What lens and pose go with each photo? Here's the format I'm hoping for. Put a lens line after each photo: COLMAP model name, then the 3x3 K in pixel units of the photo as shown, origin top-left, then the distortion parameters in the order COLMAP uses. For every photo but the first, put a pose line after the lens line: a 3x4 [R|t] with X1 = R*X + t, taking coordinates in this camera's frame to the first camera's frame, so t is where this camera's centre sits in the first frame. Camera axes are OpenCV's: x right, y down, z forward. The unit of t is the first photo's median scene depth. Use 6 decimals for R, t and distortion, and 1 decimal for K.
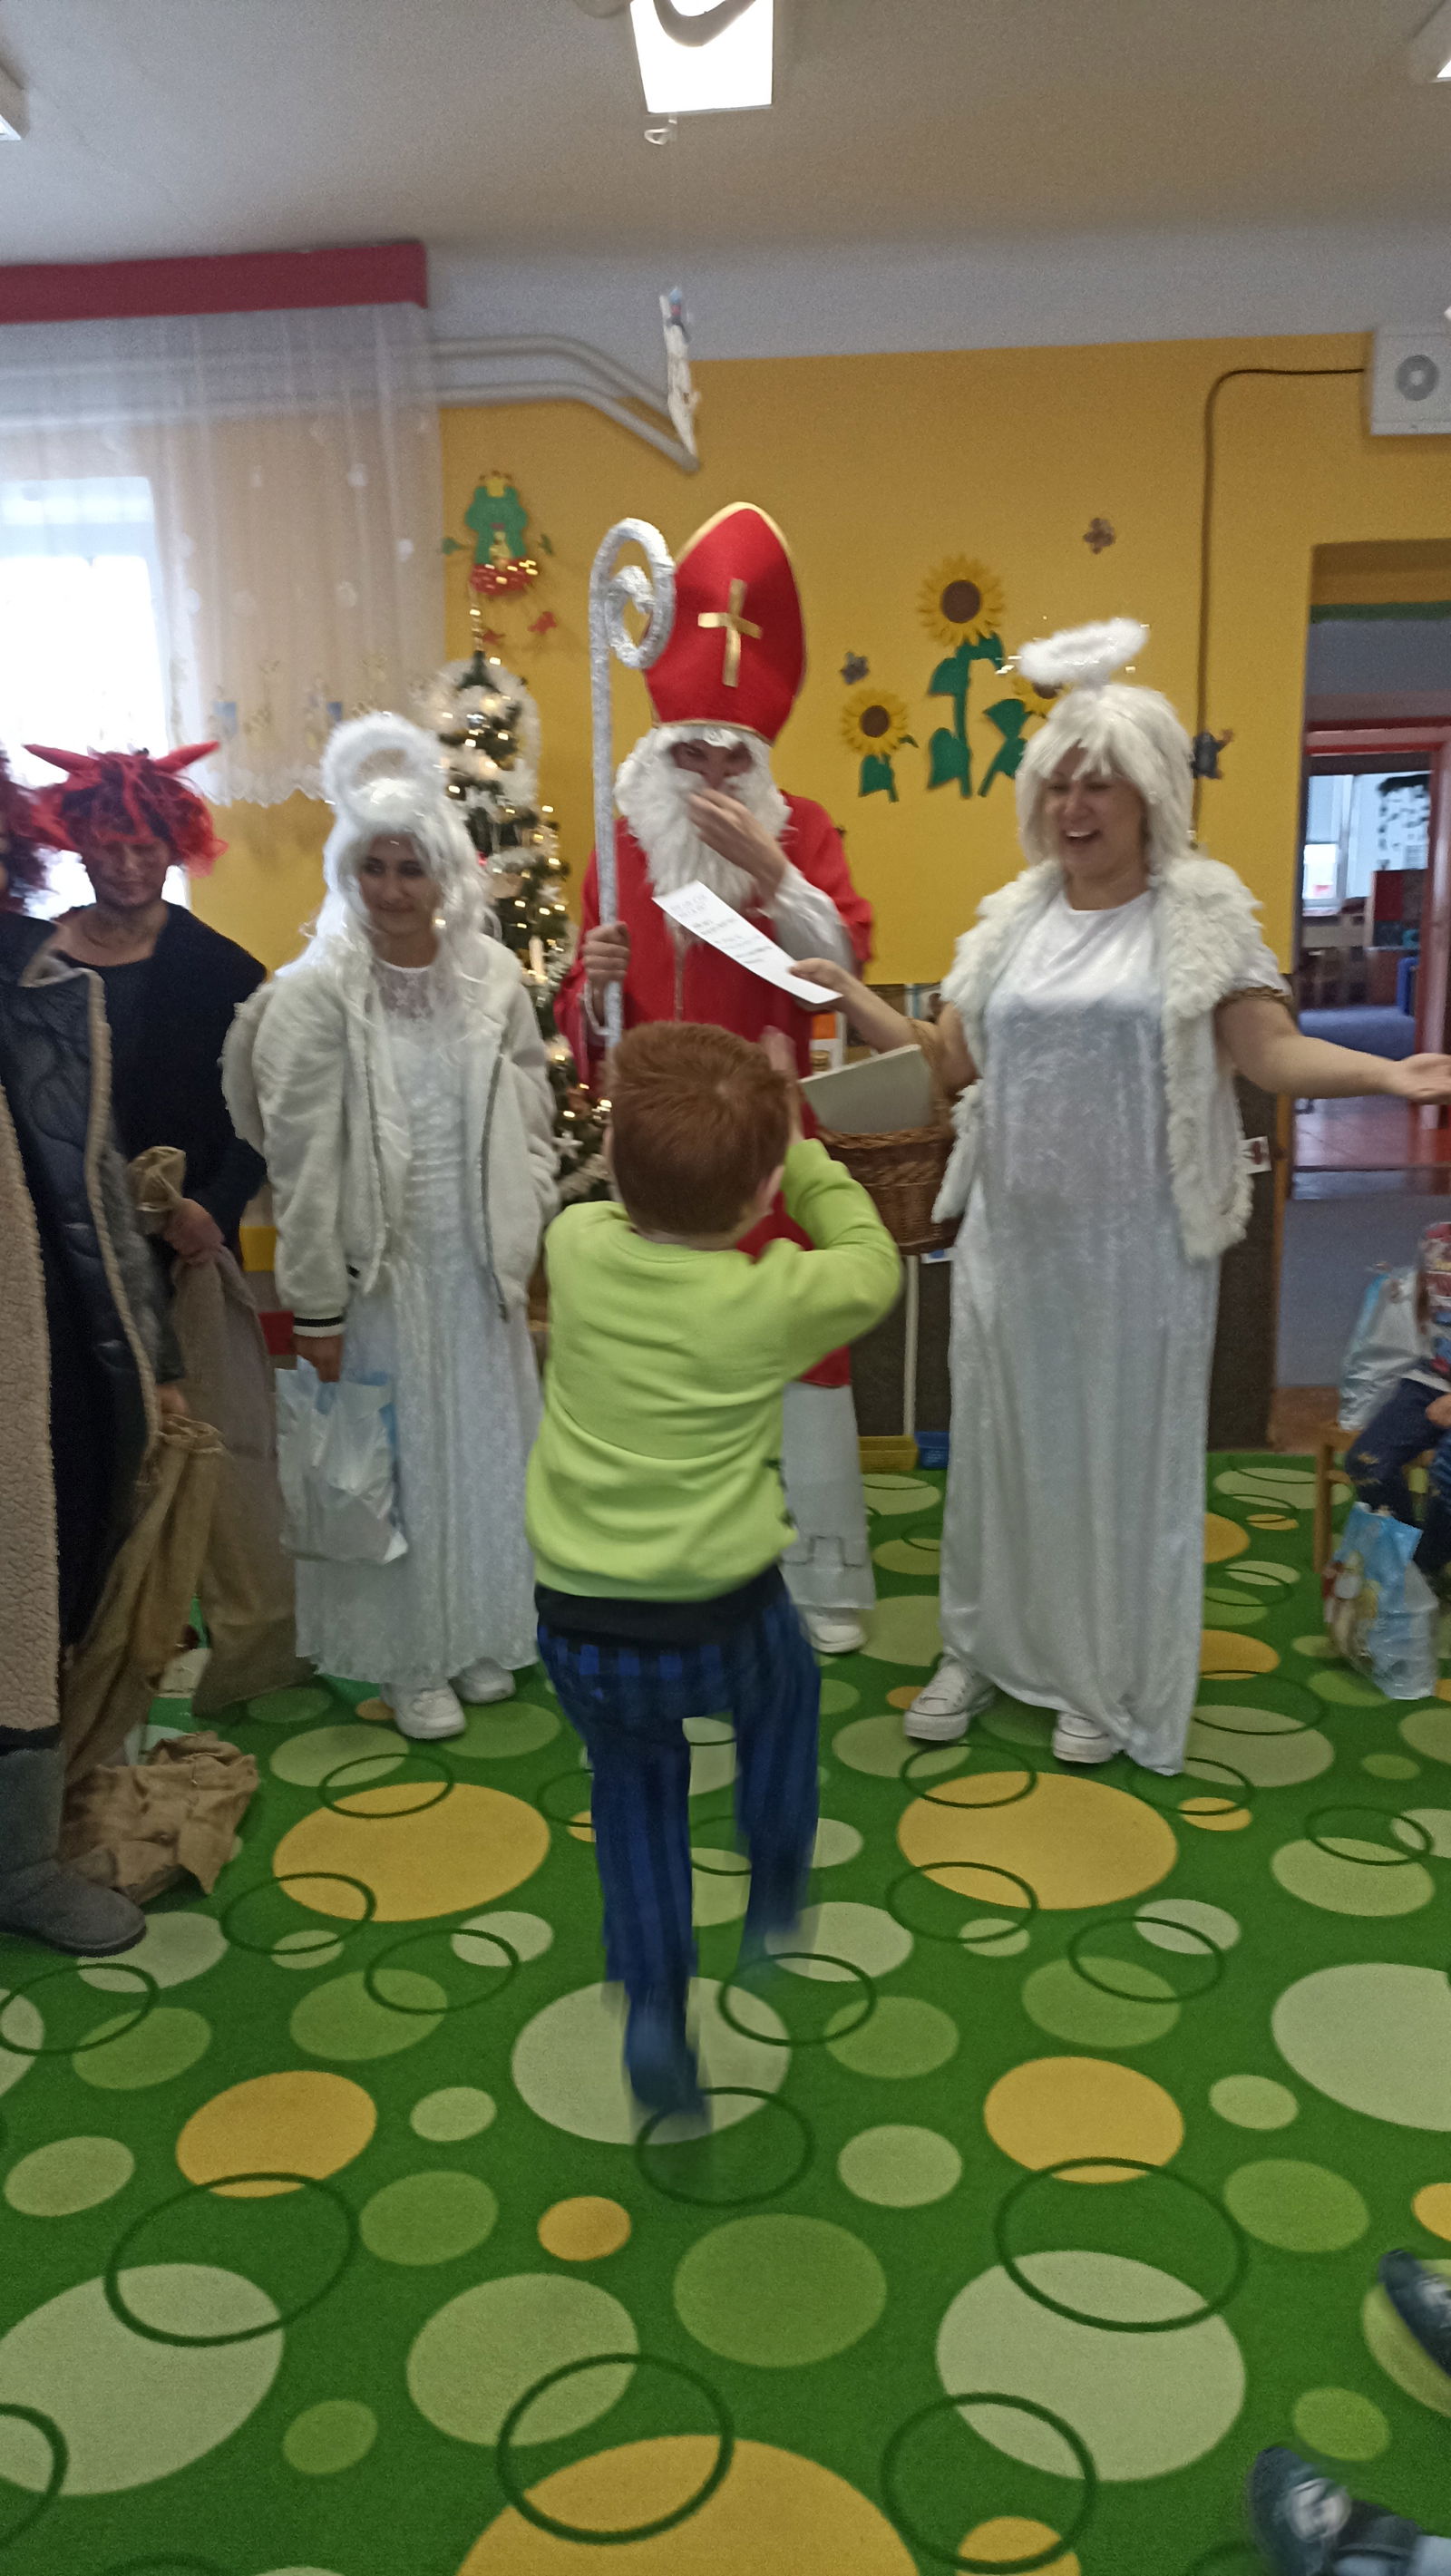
lens RADIAL K [[1892.4, 0, 717.2], [0, 1892.4, 1287.9], [0, 0, 1]] dist [0.086856, -0.099944]
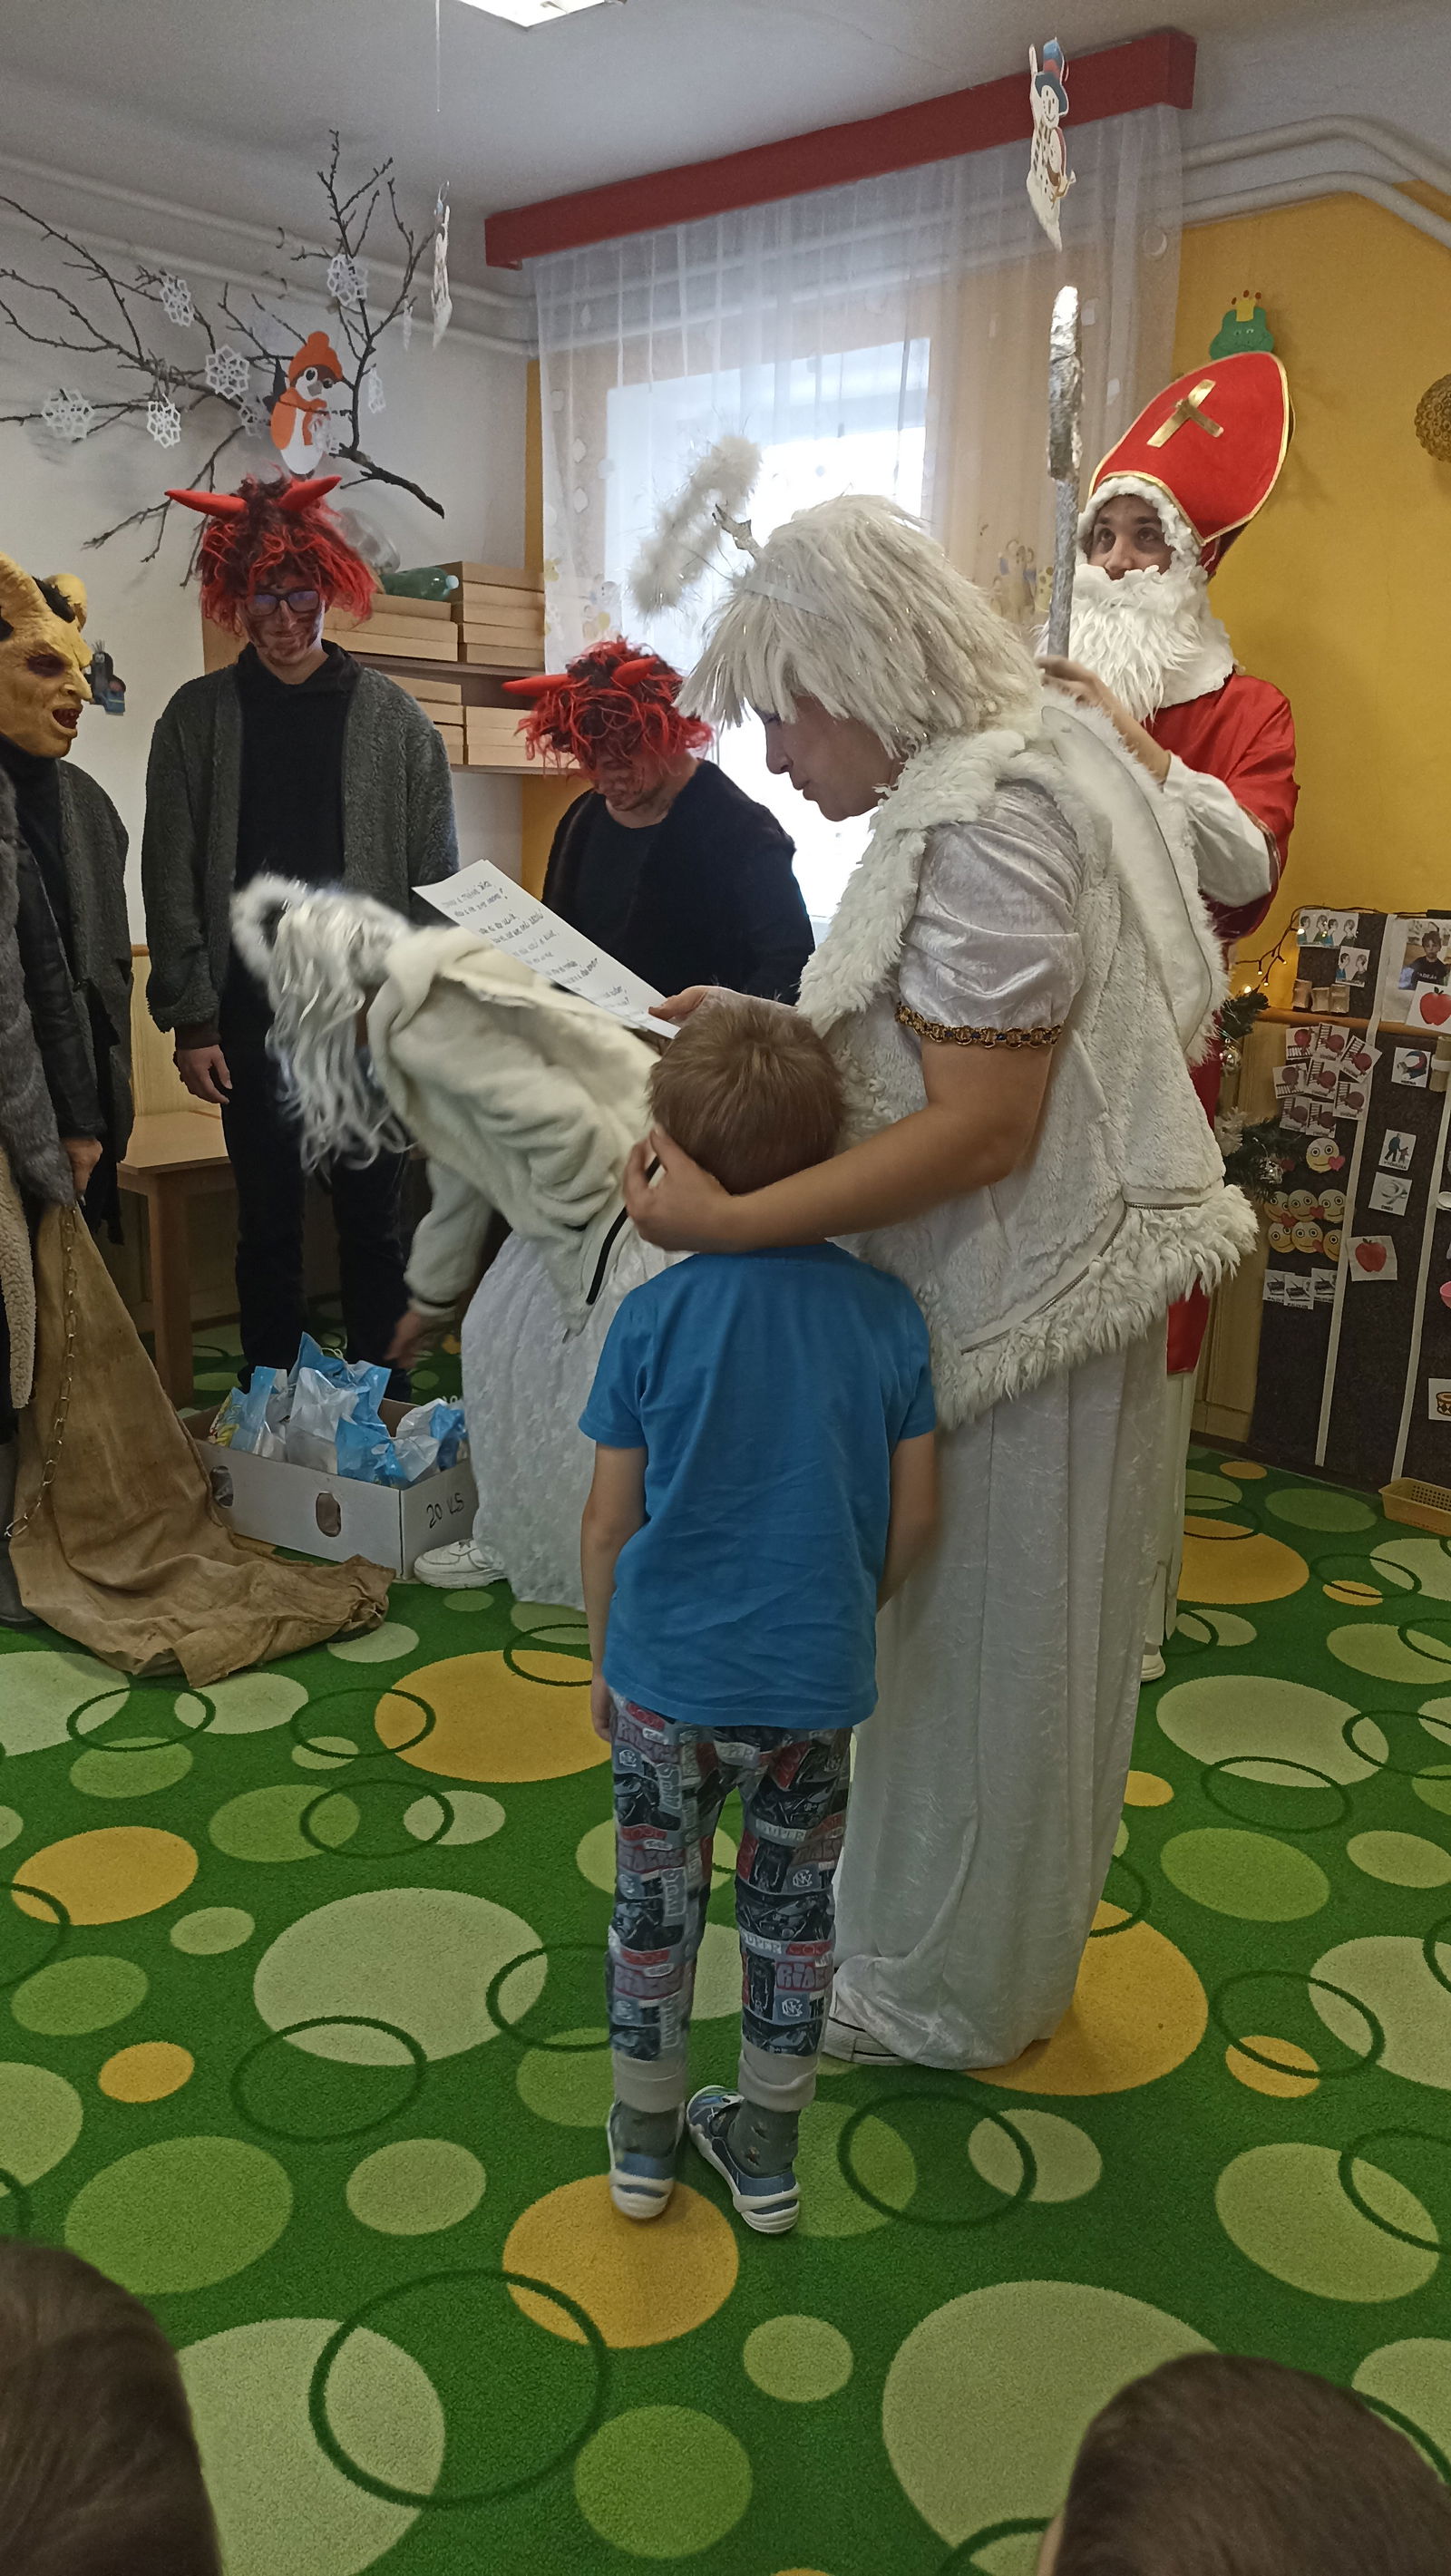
lens RADIAL K [[1892.4, 0, 720.2], [0, 1892.4, 1284.2], [0, 0, 1]] dist [0.086856, -0.099944]
pose [[0.749576, 0.218835, -0.624698, 0.369522], [-0.190791, 0.975144, 0.112668, -0.045777], [0.633825, 0.034733, 0.772696, 0.209180]]
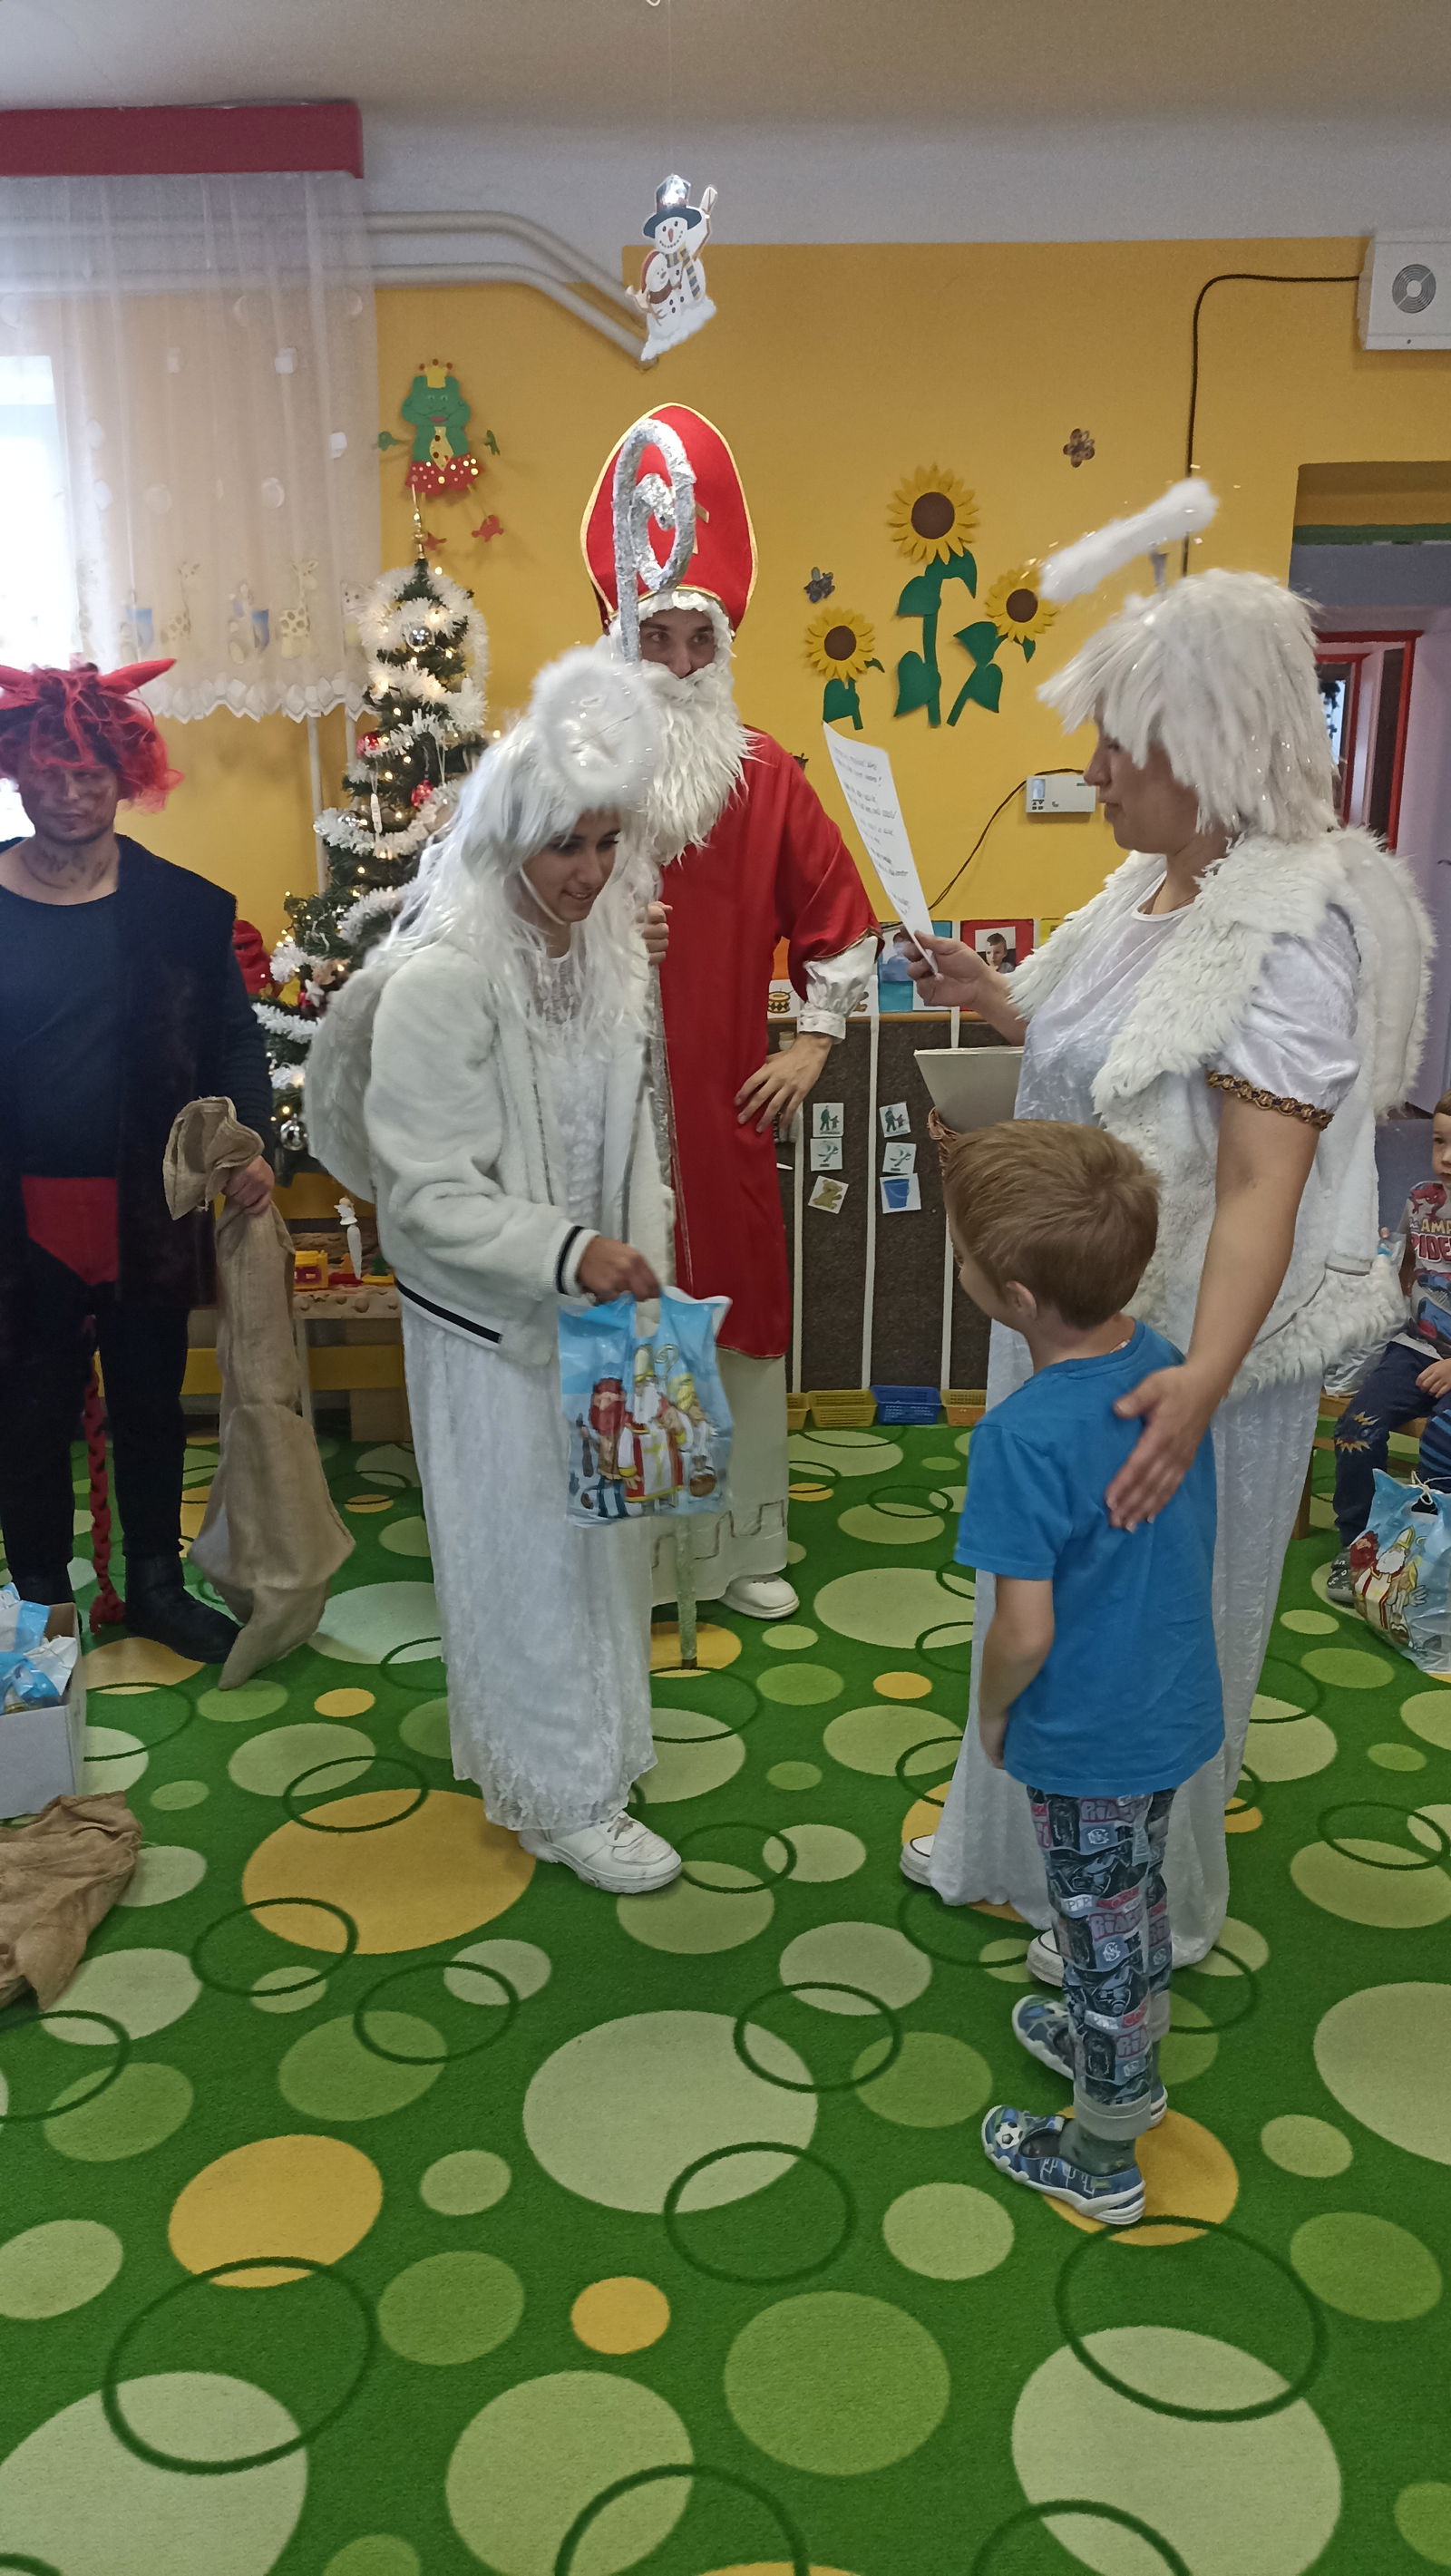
lens RADIAL K [[1892.4, 0, 717.7], [0, 1892.4, 1290.3], [0, 0, 1]] dist [0.086856, -0.099944]
pose [[0.997997, -0.002582, 0.063203, -0.042194], [-0.000850, 0.998528, 0.054226, -0.031080], [-0.063250, -0.054171, 0.996526, 0.048692]]
